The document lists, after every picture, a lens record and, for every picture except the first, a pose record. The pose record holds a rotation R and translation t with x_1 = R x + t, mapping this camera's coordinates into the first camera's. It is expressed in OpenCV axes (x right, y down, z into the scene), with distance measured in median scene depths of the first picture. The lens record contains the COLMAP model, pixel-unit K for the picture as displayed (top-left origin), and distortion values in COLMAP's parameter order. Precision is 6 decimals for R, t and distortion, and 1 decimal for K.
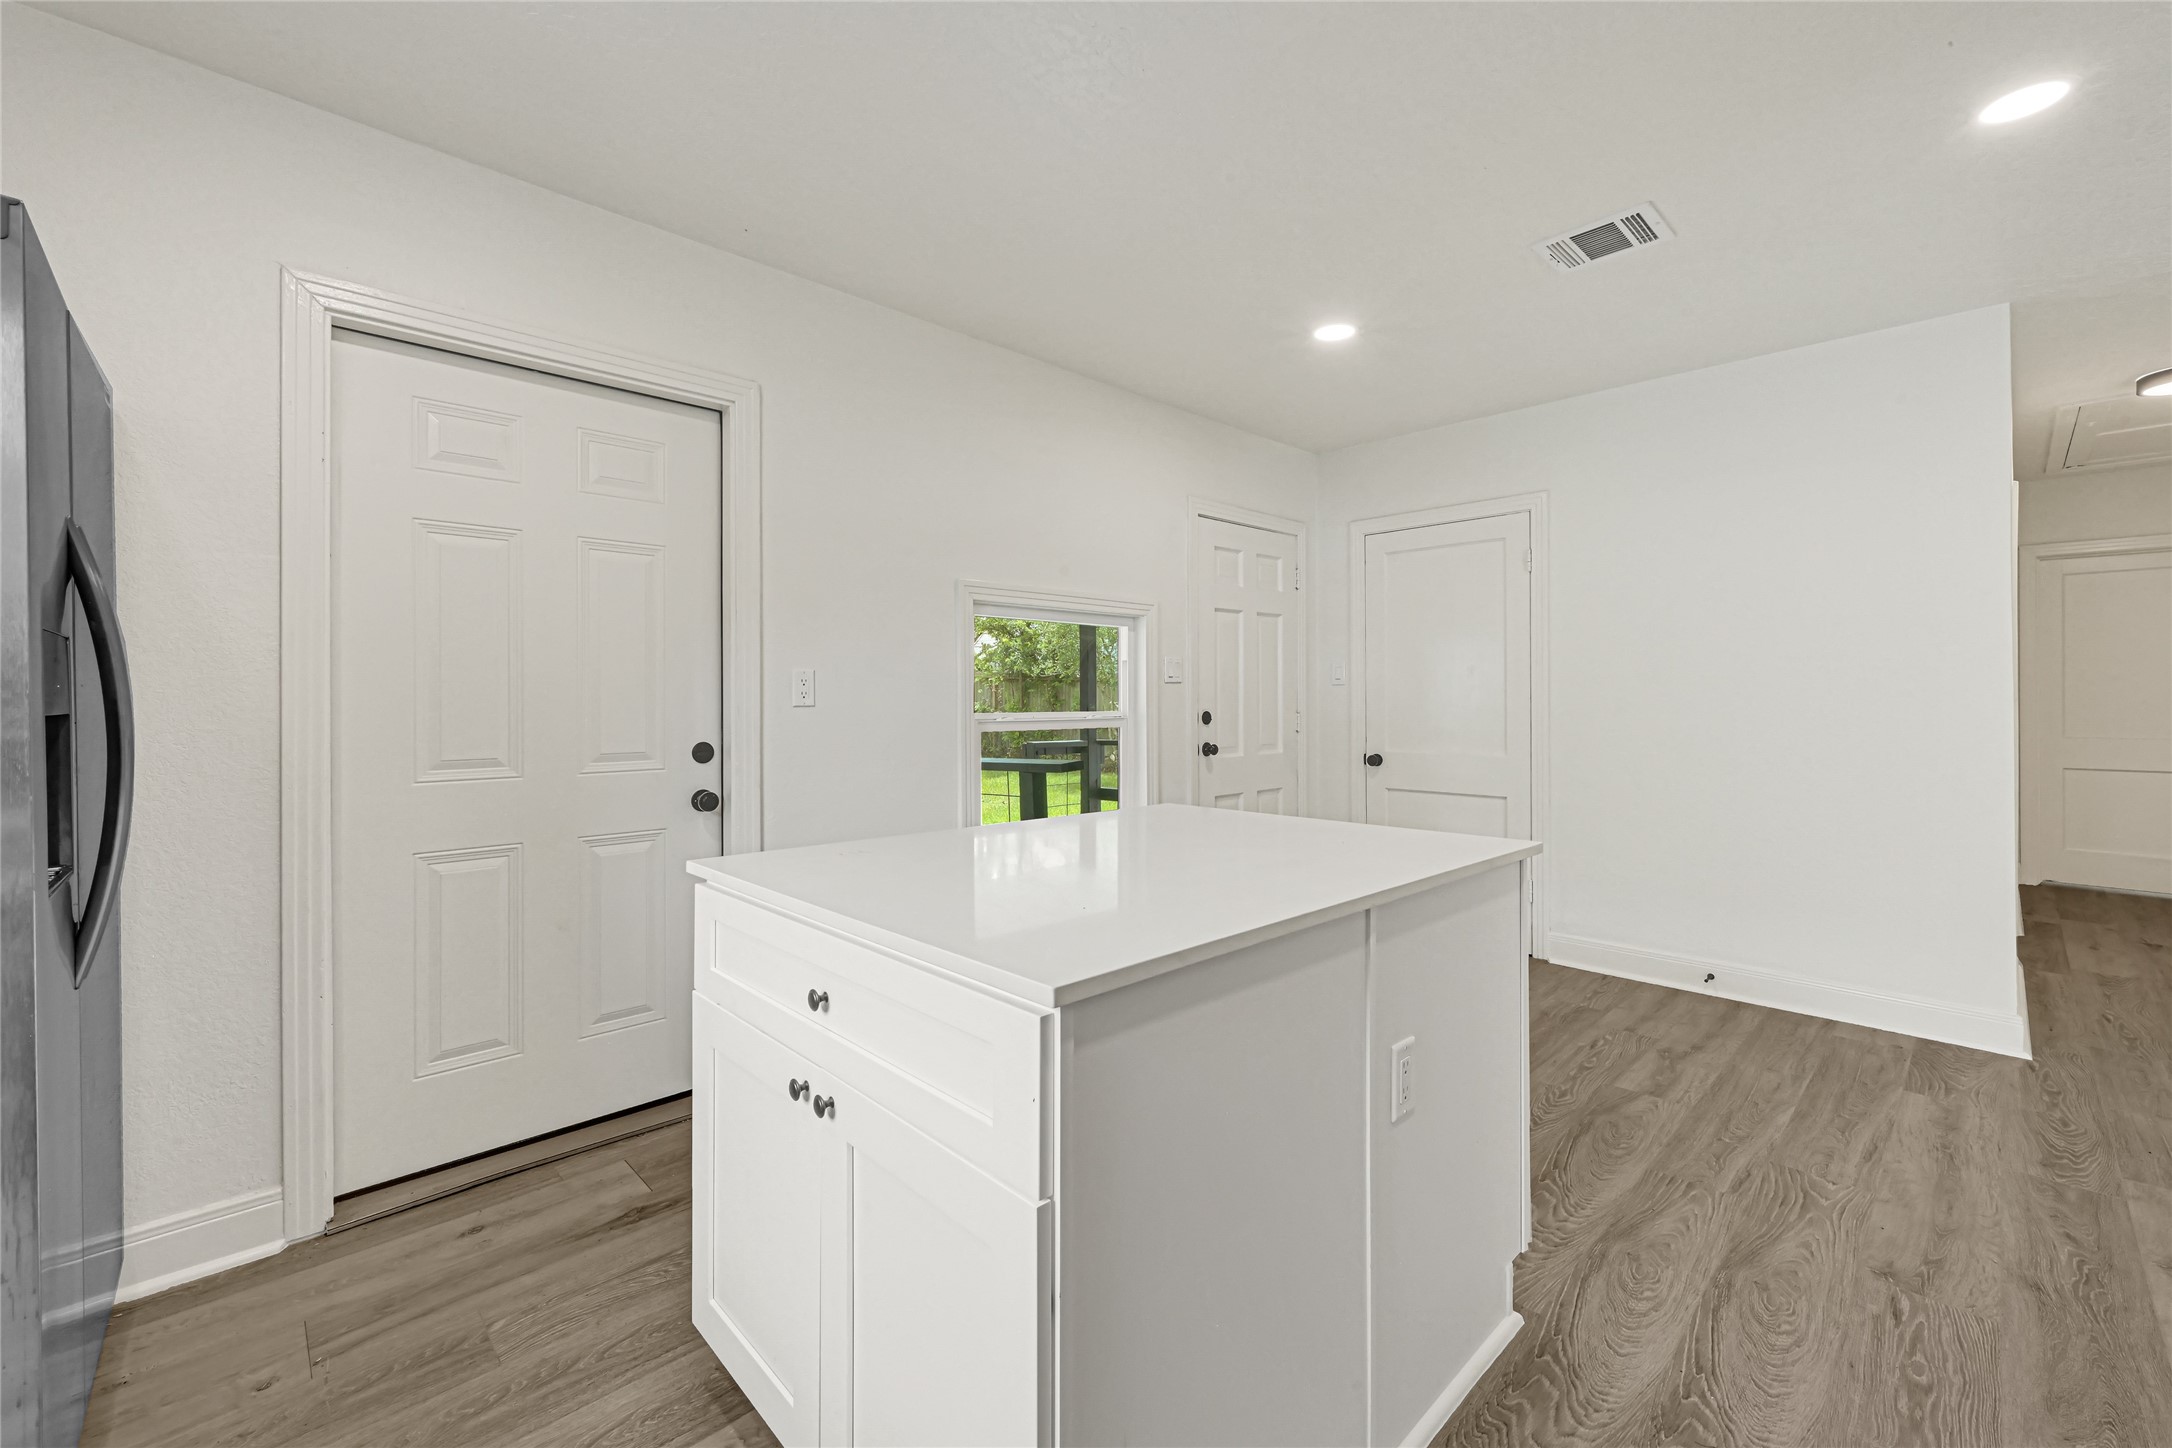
lens RADIAL K [[883.8, 0, 1093.4], [0, 883.8, 705.5], [0, 0, 1]] dist [-0.001429, 0.000096]
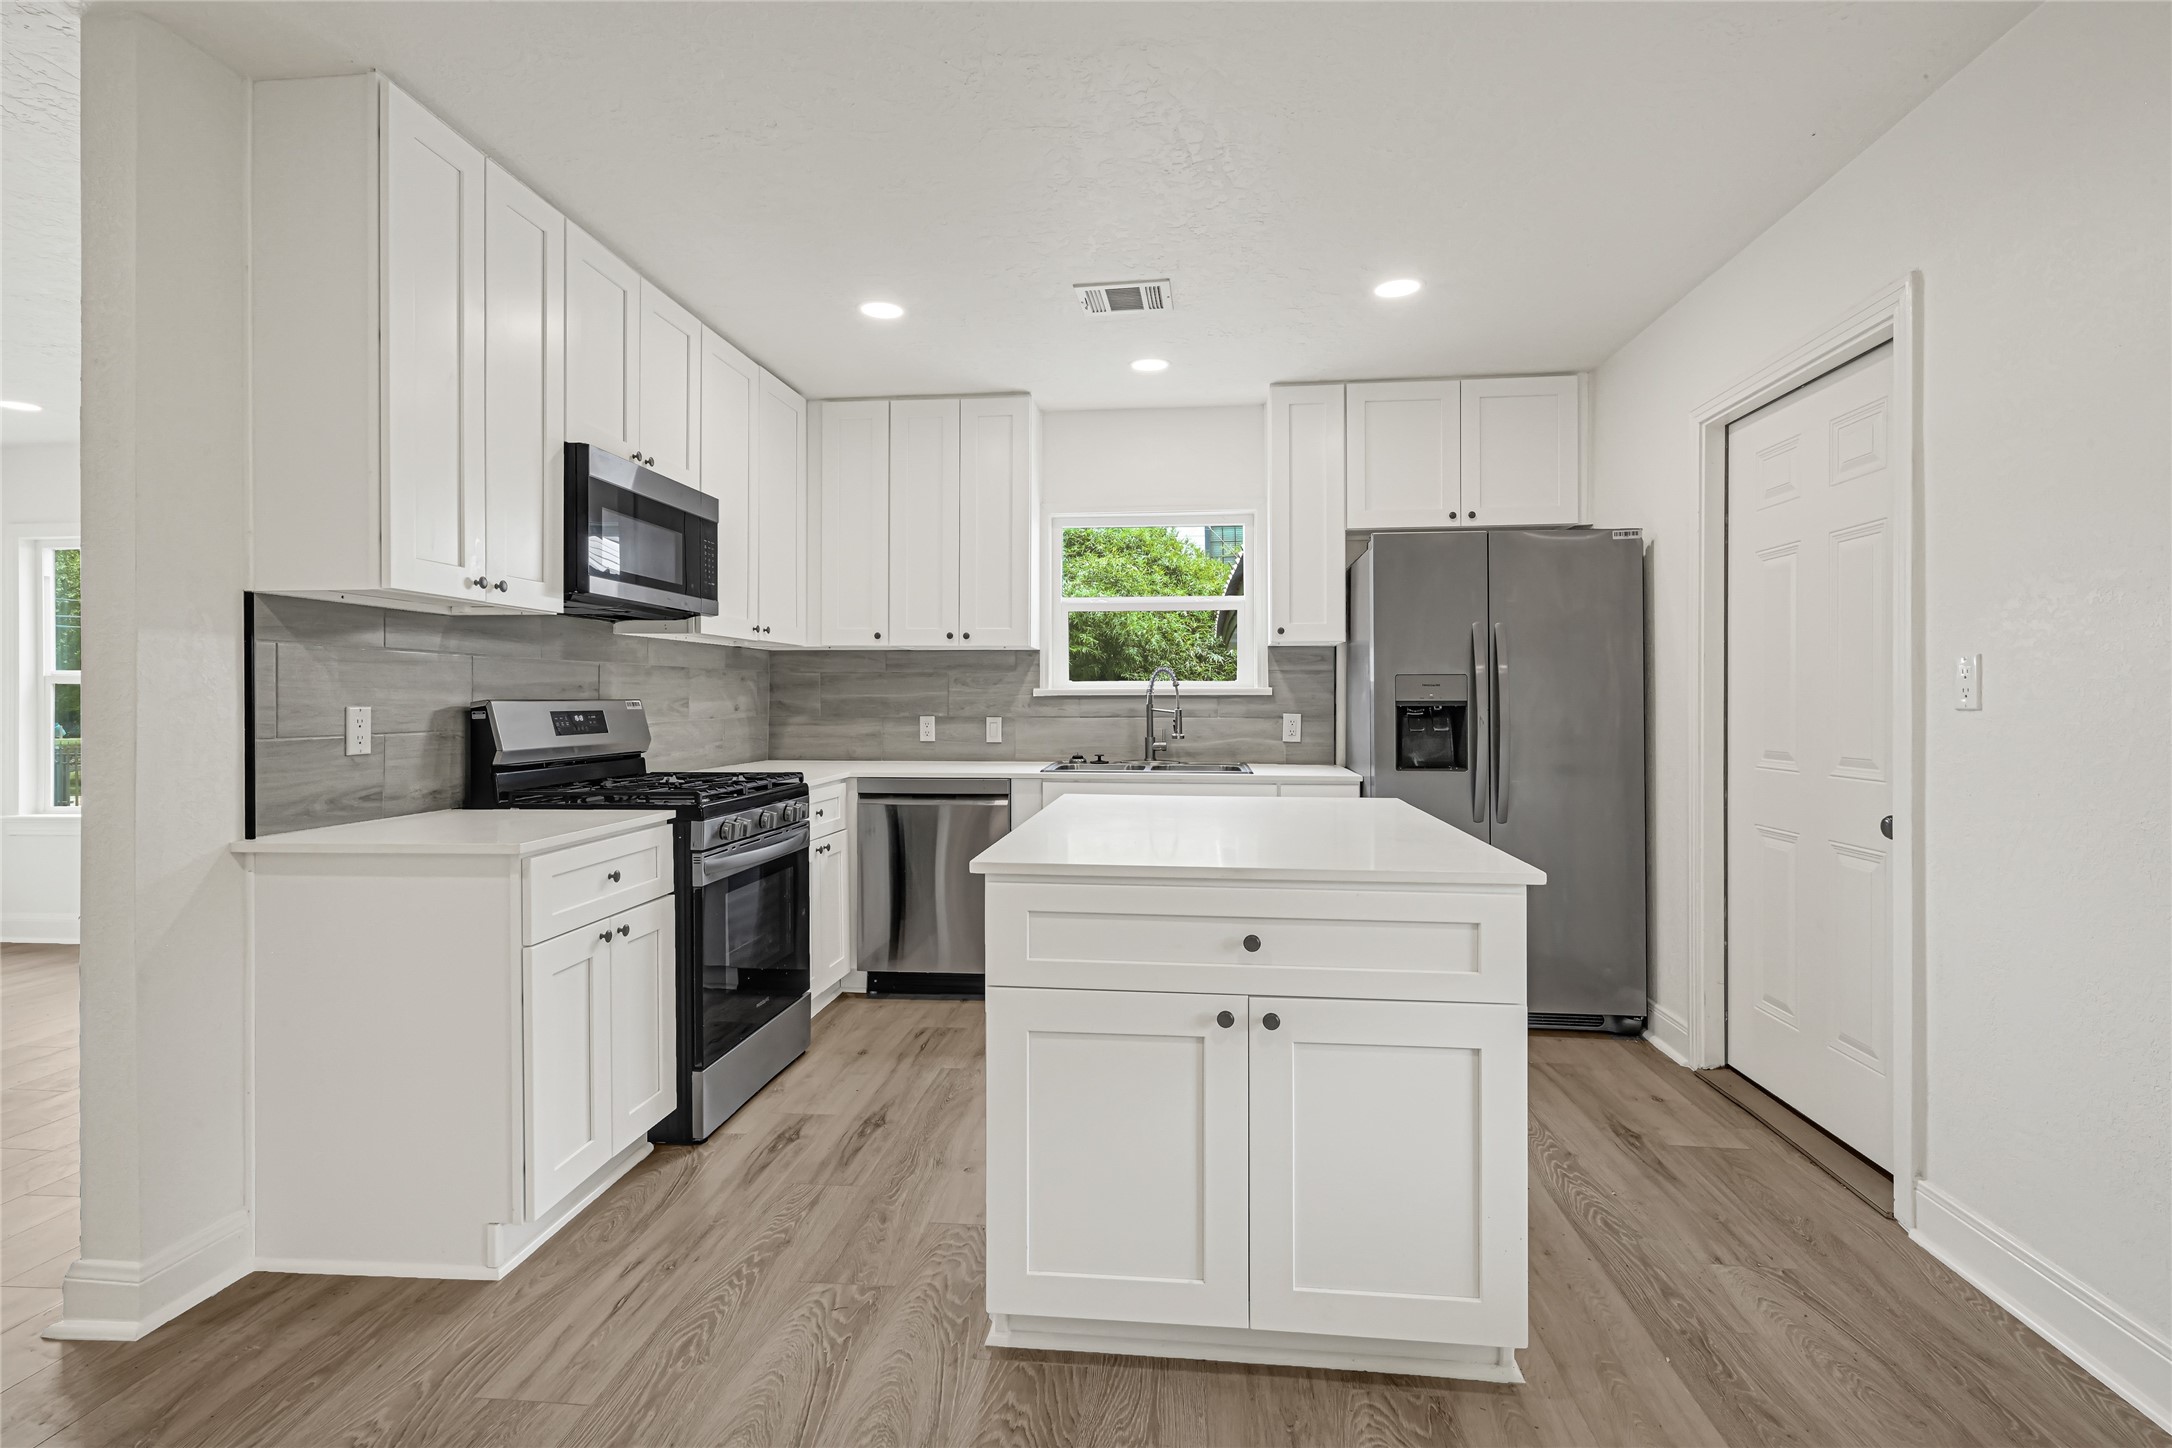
lens RADIAL K [[1036.2, 0, 1088.8], [0, 1036.2, 696.9], [0, 0, 1]] dist [0.000893, 0.000072]
pose [[-0.766397, 0.000851, -0.642367, 0.867390], [-0.001653, 0.999993, 0.003297, -0.013160], [0.642365, 0.003588, -0.766390, 1.488994]]
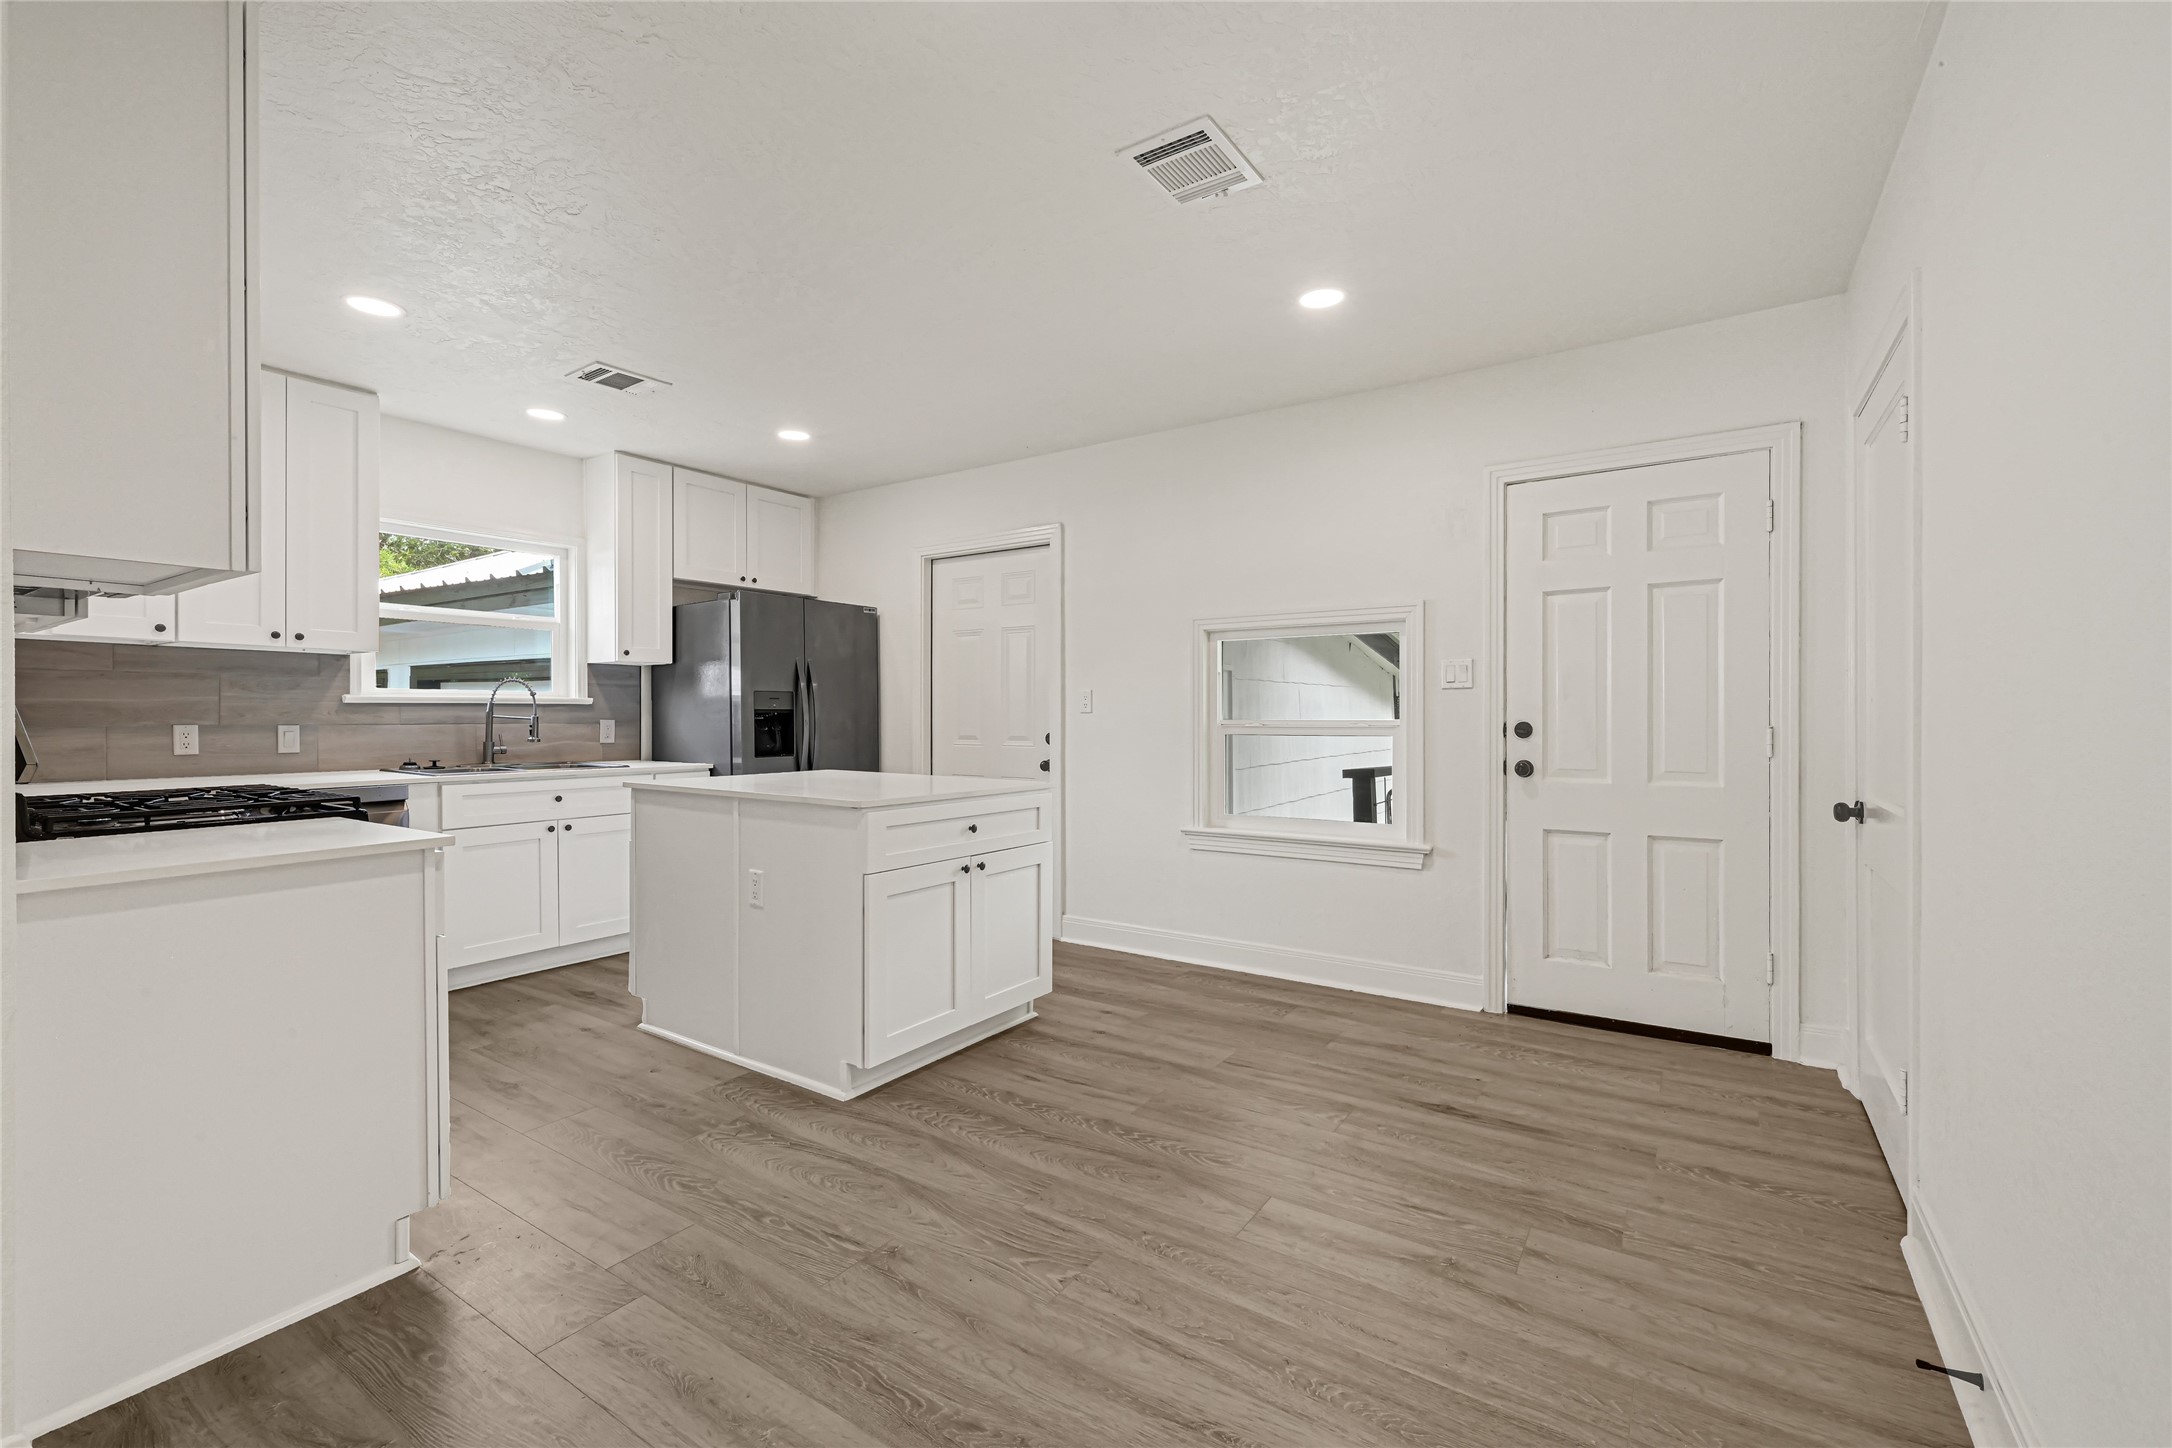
lens RADIAL K [[915.2, 0, 1088.7], [0, 915.2, 714.2], [0, 0, 1]] dist [-0.001025, -0.000046]
pose [[0.212209, 0.001909, -0.977222, 1.663736], [-0.007378, 0.999973, 0.000352, 0.003777], [0.977196, 0.007135, 0.212218, 0.823467]]
